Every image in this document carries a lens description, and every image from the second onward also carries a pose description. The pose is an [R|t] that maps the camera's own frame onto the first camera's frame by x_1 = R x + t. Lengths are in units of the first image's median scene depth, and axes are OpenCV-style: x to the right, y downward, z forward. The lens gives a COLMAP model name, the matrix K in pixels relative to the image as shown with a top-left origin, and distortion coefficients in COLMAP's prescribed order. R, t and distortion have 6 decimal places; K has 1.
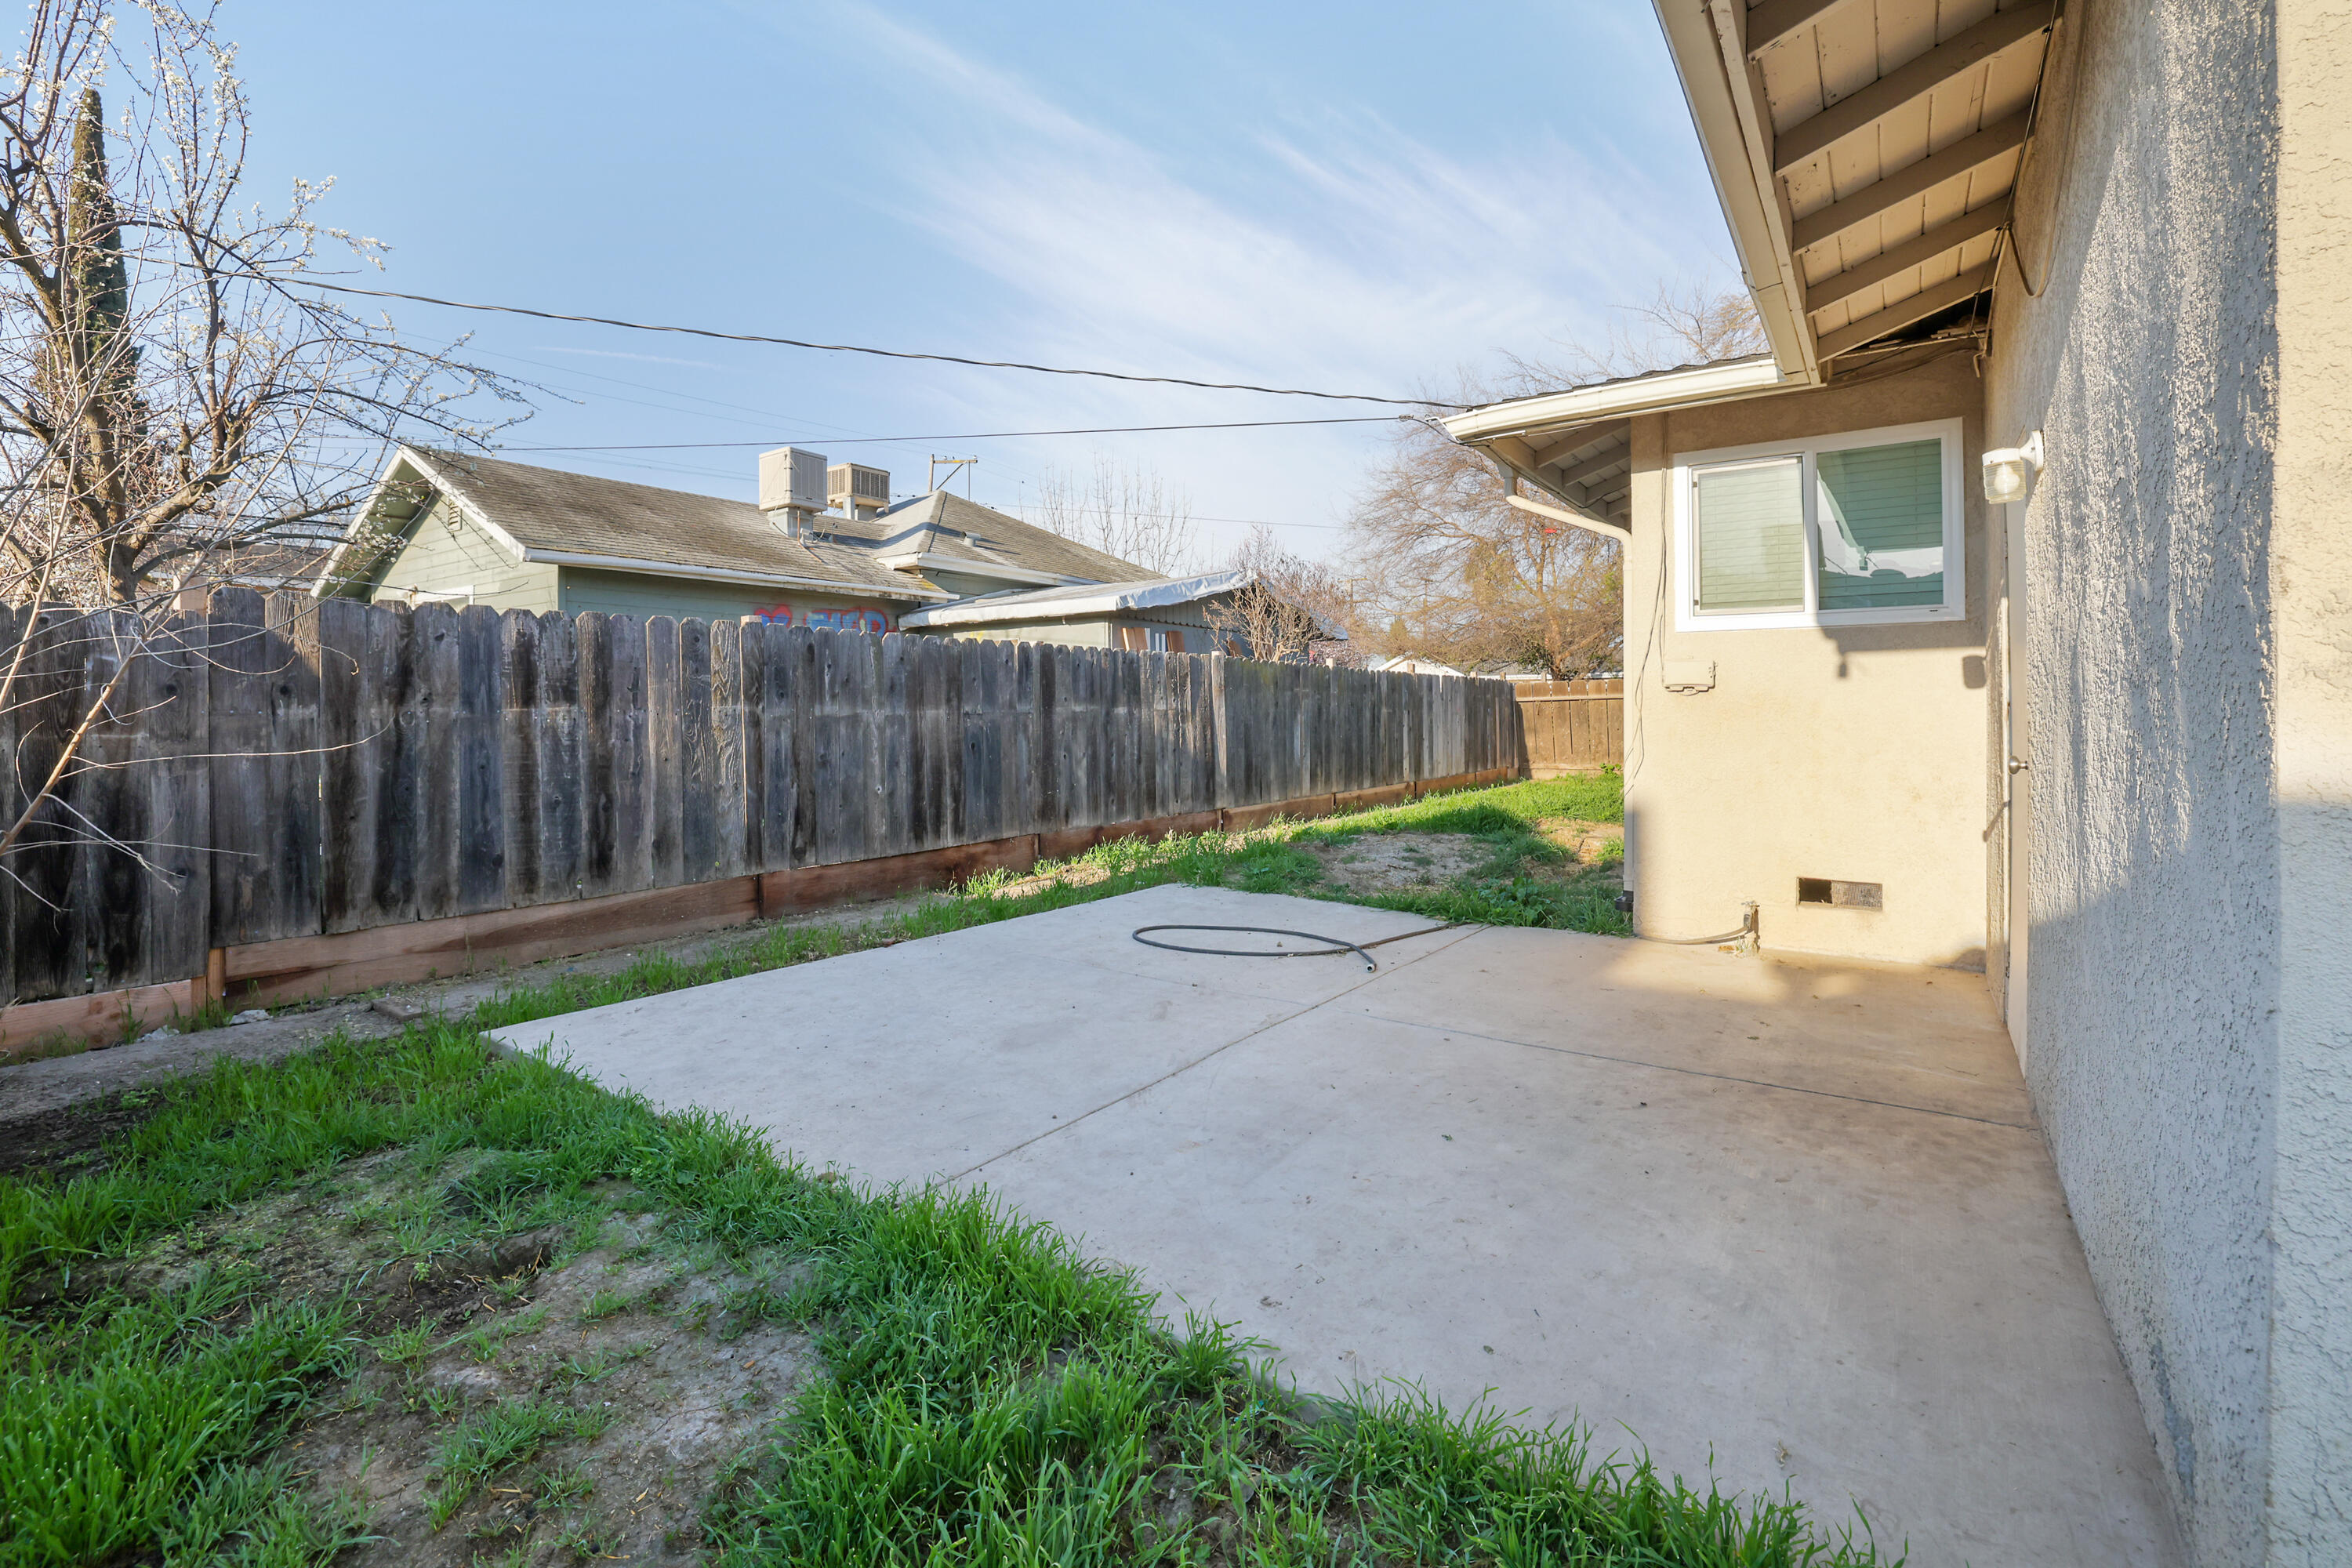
lens RADIAL K [[1028.6, 0, 1175.0], [0, 1028.6, 723.7], [0, 0, 1]] dist [-0.017033, 0.000829]
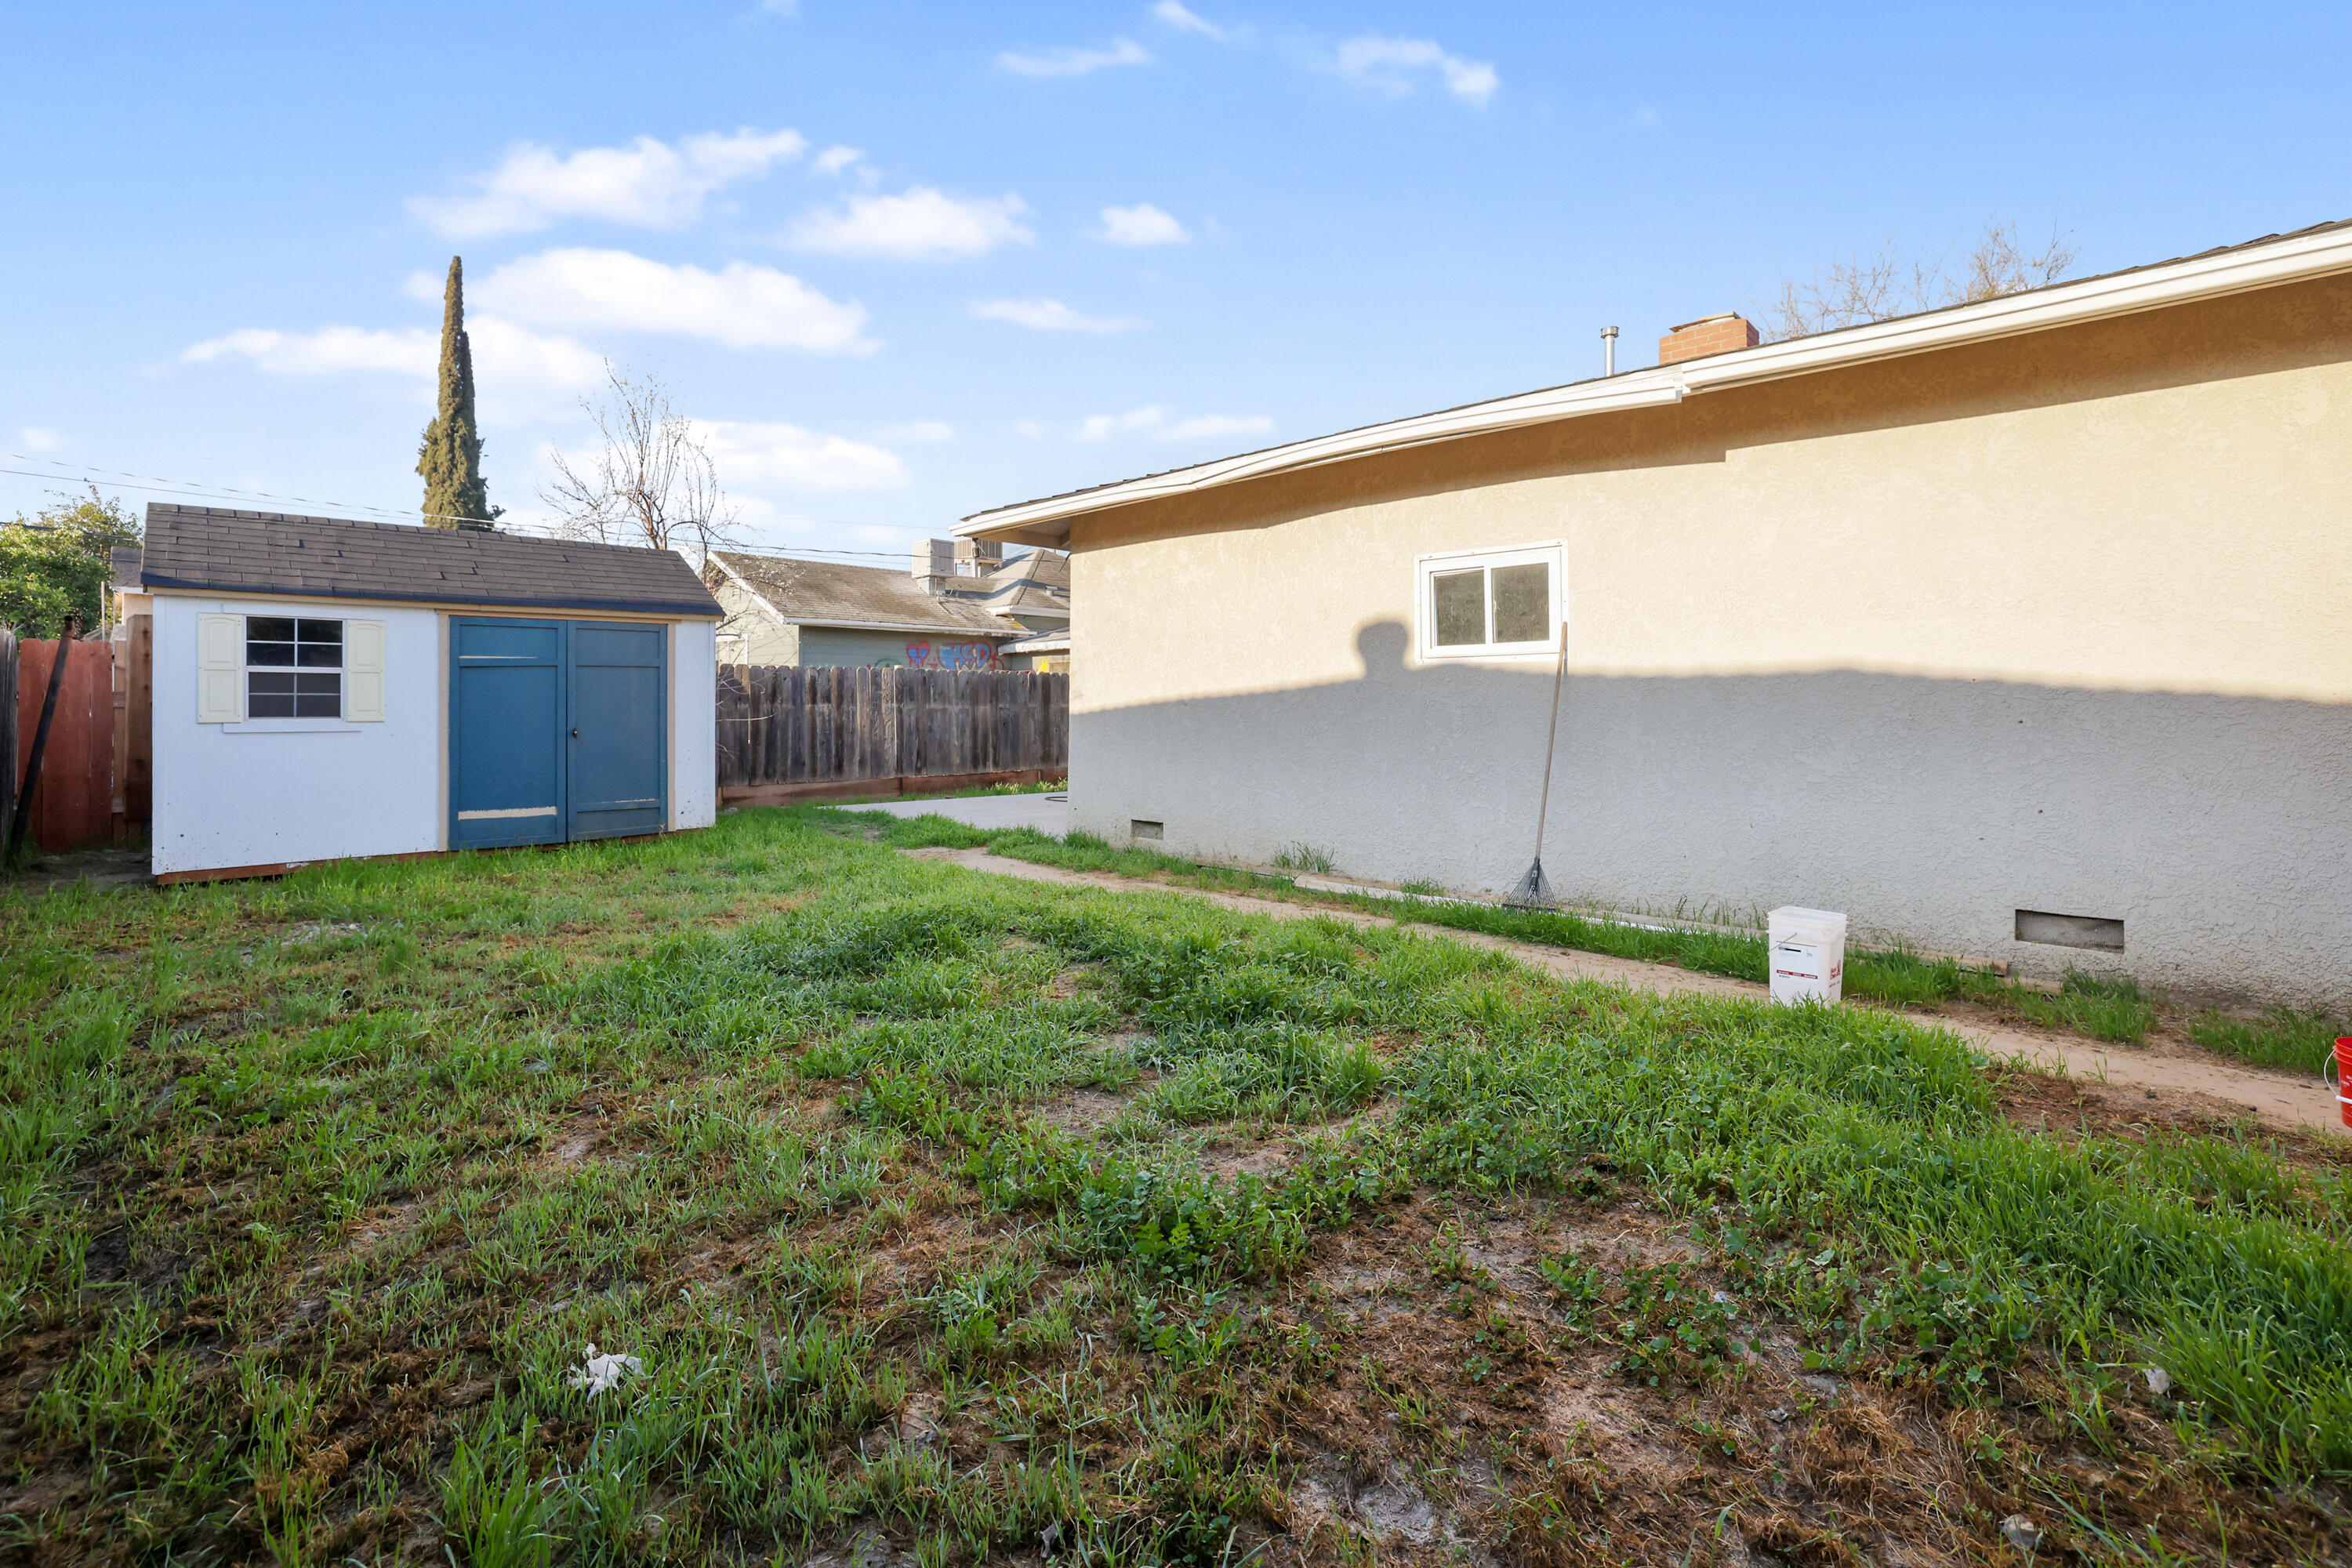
lens RADIAL K [[1028.6, 0, 1175.0], [0, 1028.6, 723.7], [0, 0, 1]] dist [-0.017033, 0.000829]
pose [[0.989183, 0.002558, -0.146663, 0.460649], [-0.002485, 0.999997, 0.000678, 0.019994], [0.146664, -0.000306, 0.989186, -1.016544]]
